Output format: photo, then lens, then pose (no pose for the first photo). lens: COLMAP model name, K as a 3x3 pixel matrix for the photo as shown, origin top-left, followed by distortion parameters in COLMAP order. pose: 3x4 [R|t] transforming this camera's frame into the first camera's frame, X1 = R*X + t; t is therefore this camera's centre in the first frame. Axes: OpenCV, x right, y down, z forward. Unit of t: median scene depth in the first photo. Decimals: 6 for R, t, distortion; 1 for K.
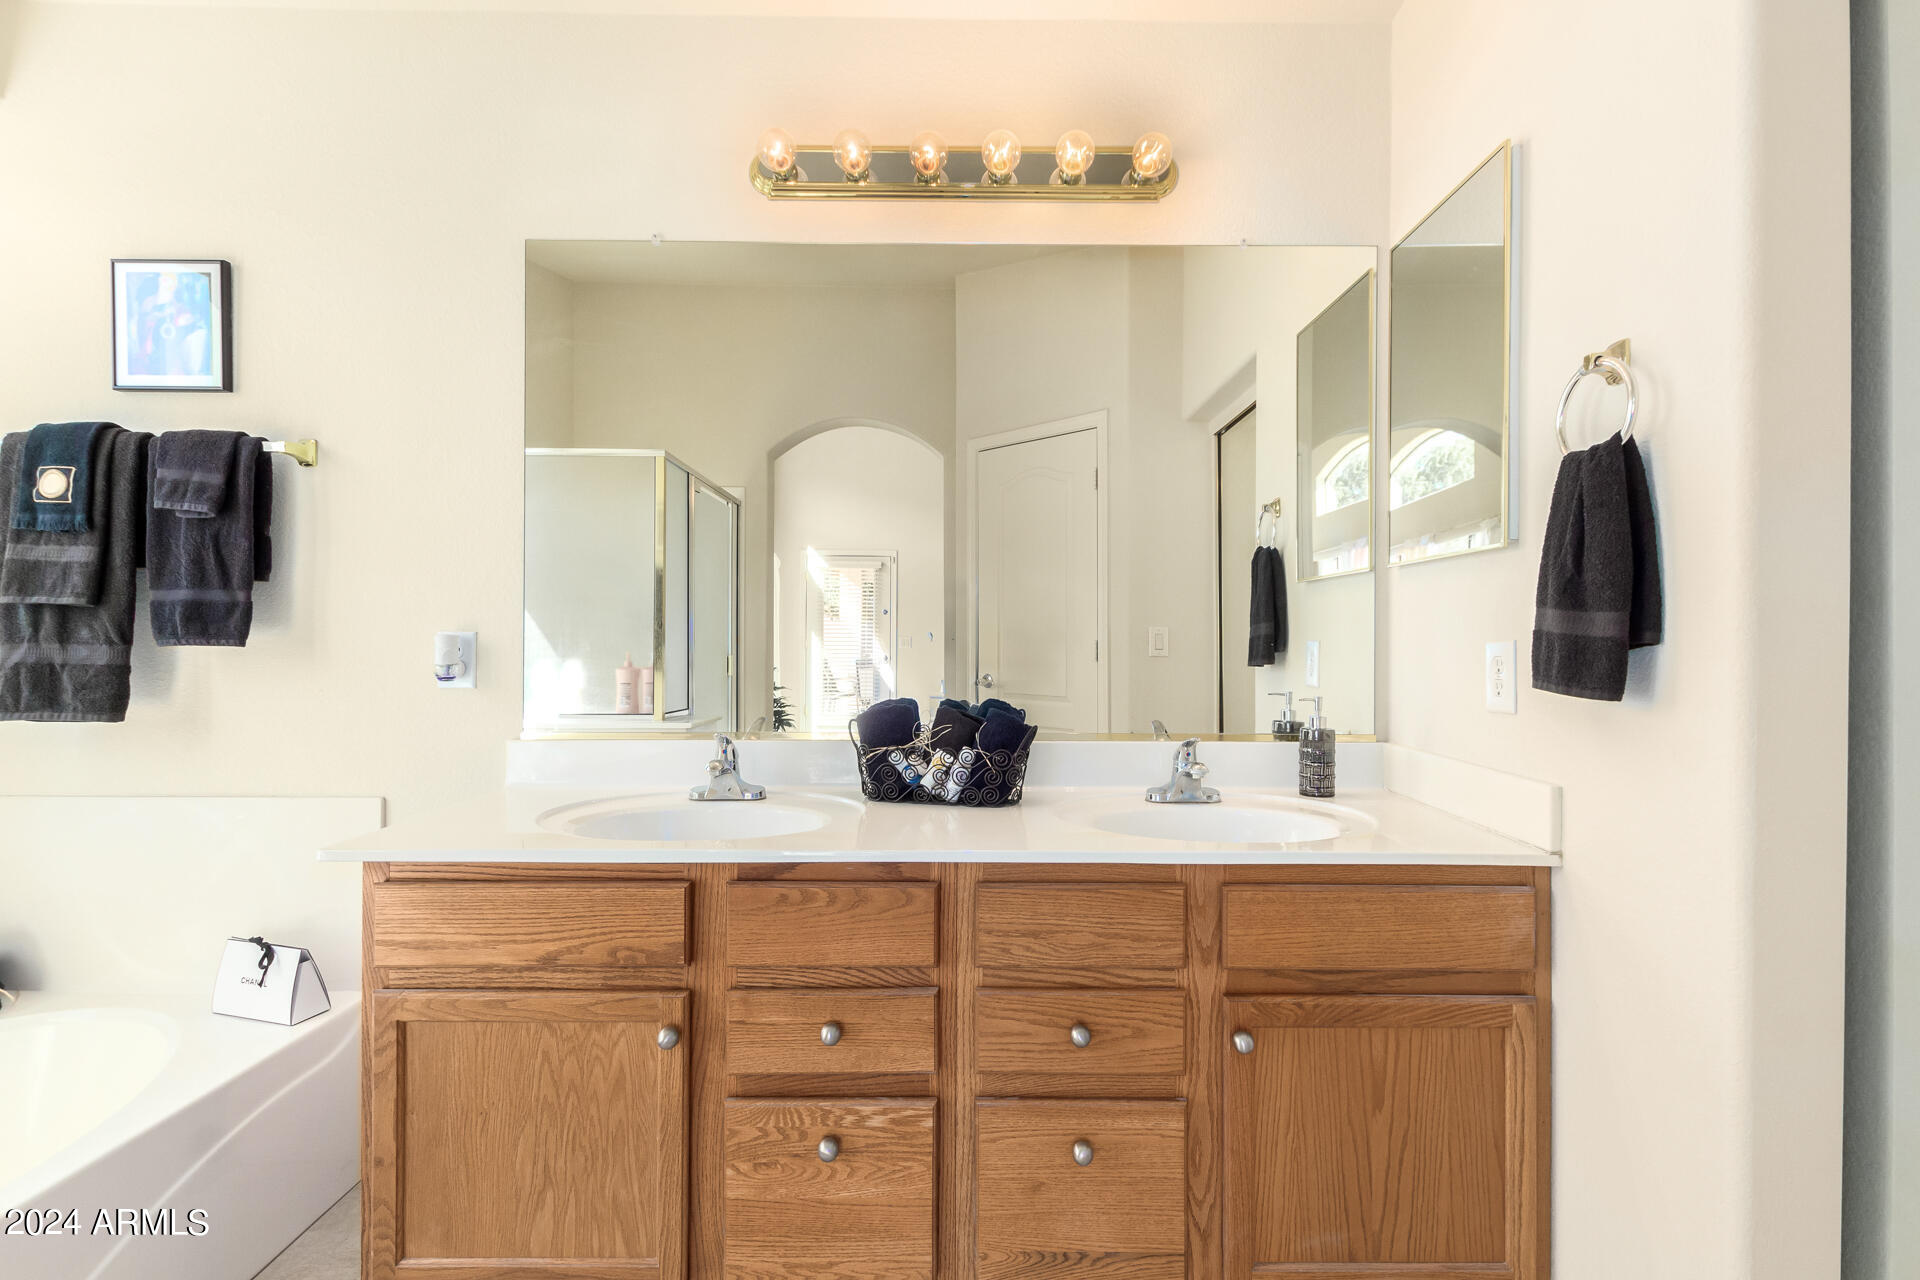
lens RADIAL K [[886.8, 0, 960.8], [0, 886.8, 637.9], [0, 0, 1]] dist [0.013775, -0.001409]
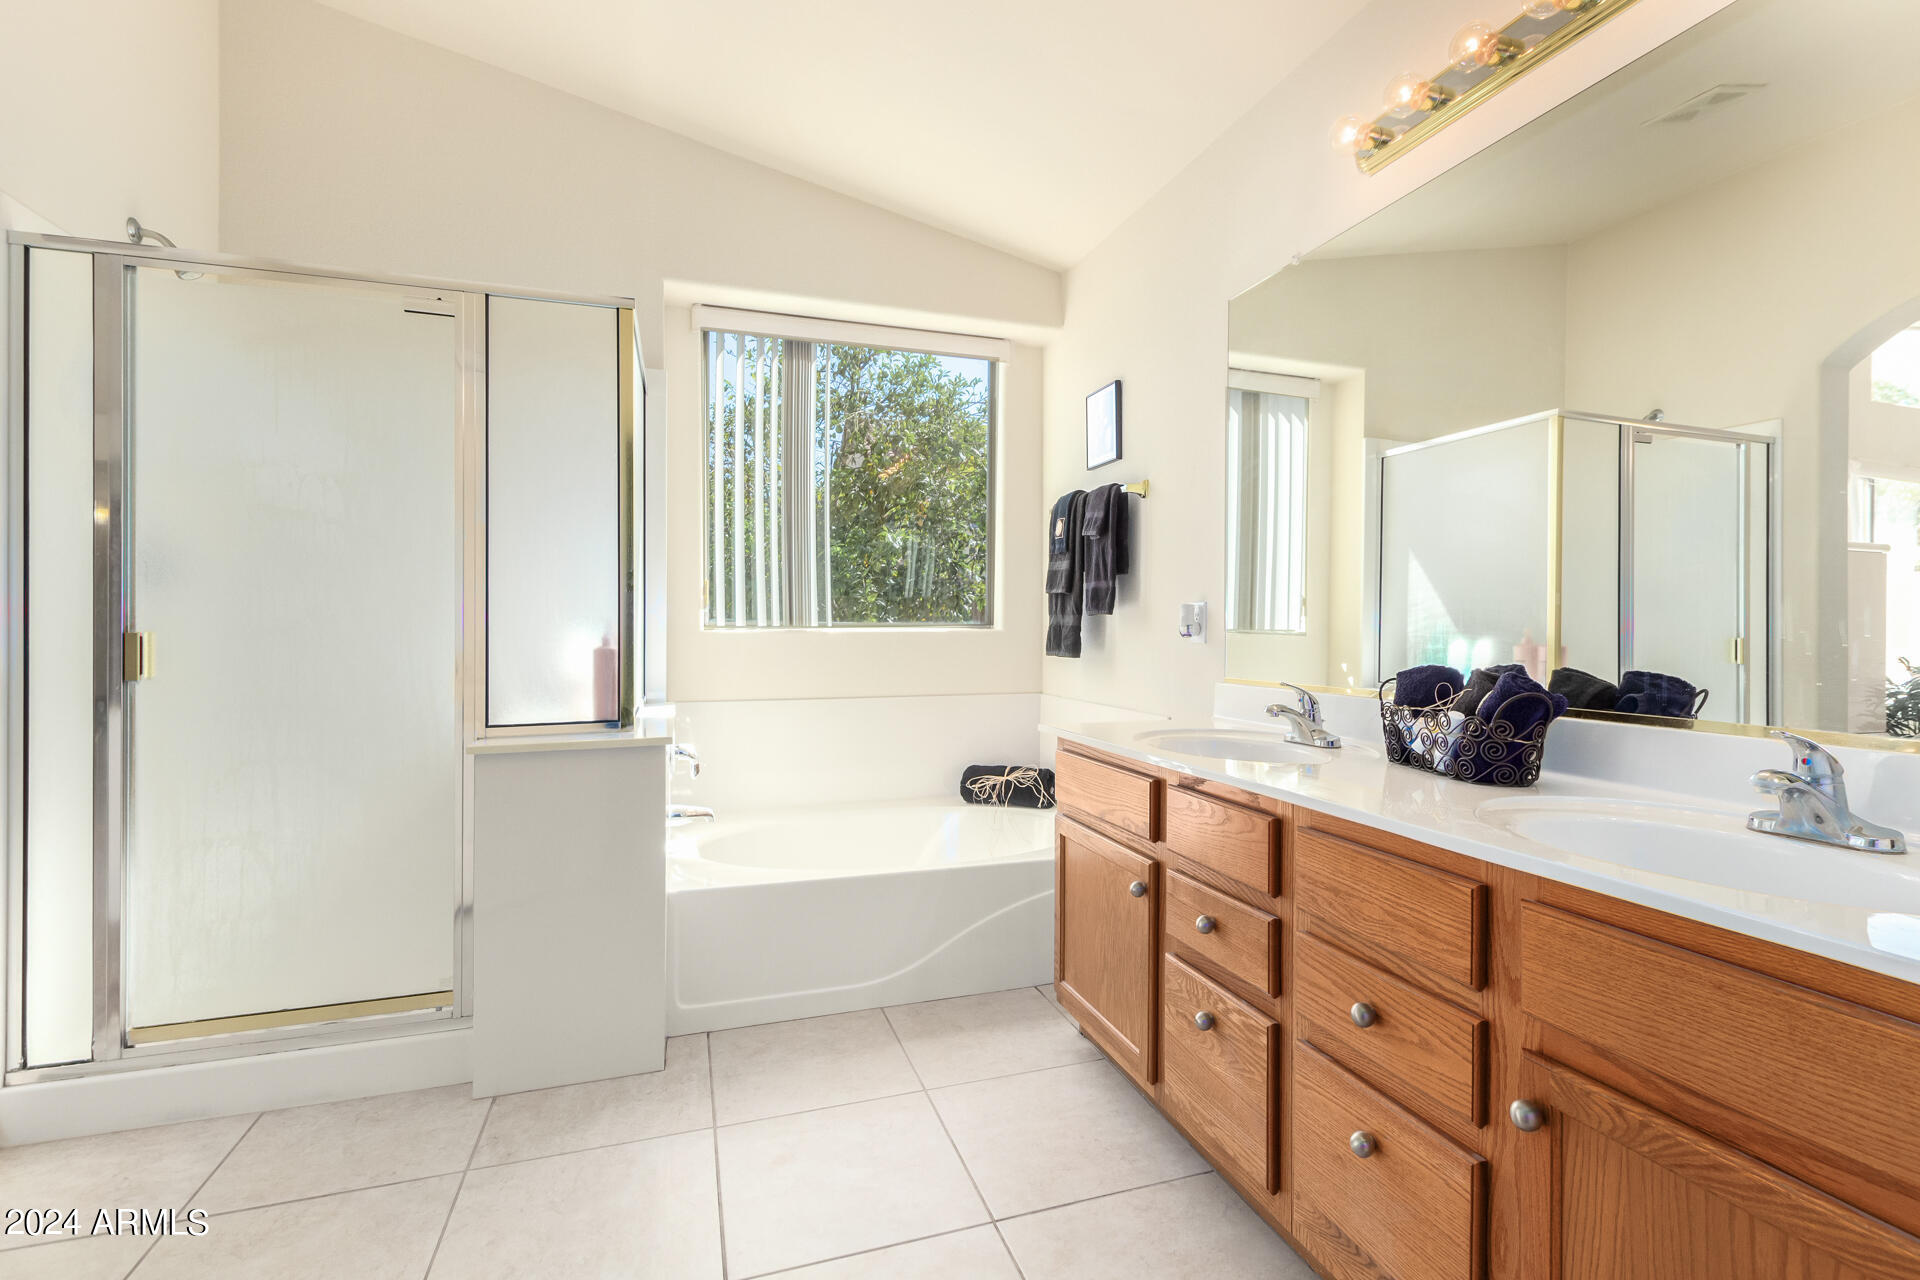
lens RADIAL K [[886.8, 0, 963.1], [0, 886.8, 634.3], [0, 0, 1]] dist [0.013775, -0.001409]
pose [[0.304922, 0.004083, -0.952369, 0.856430], [-0.007349, 0.999971, 0.001934, 0.057562], [0.952349, 0.006410, 0.304943, 0.321304]]
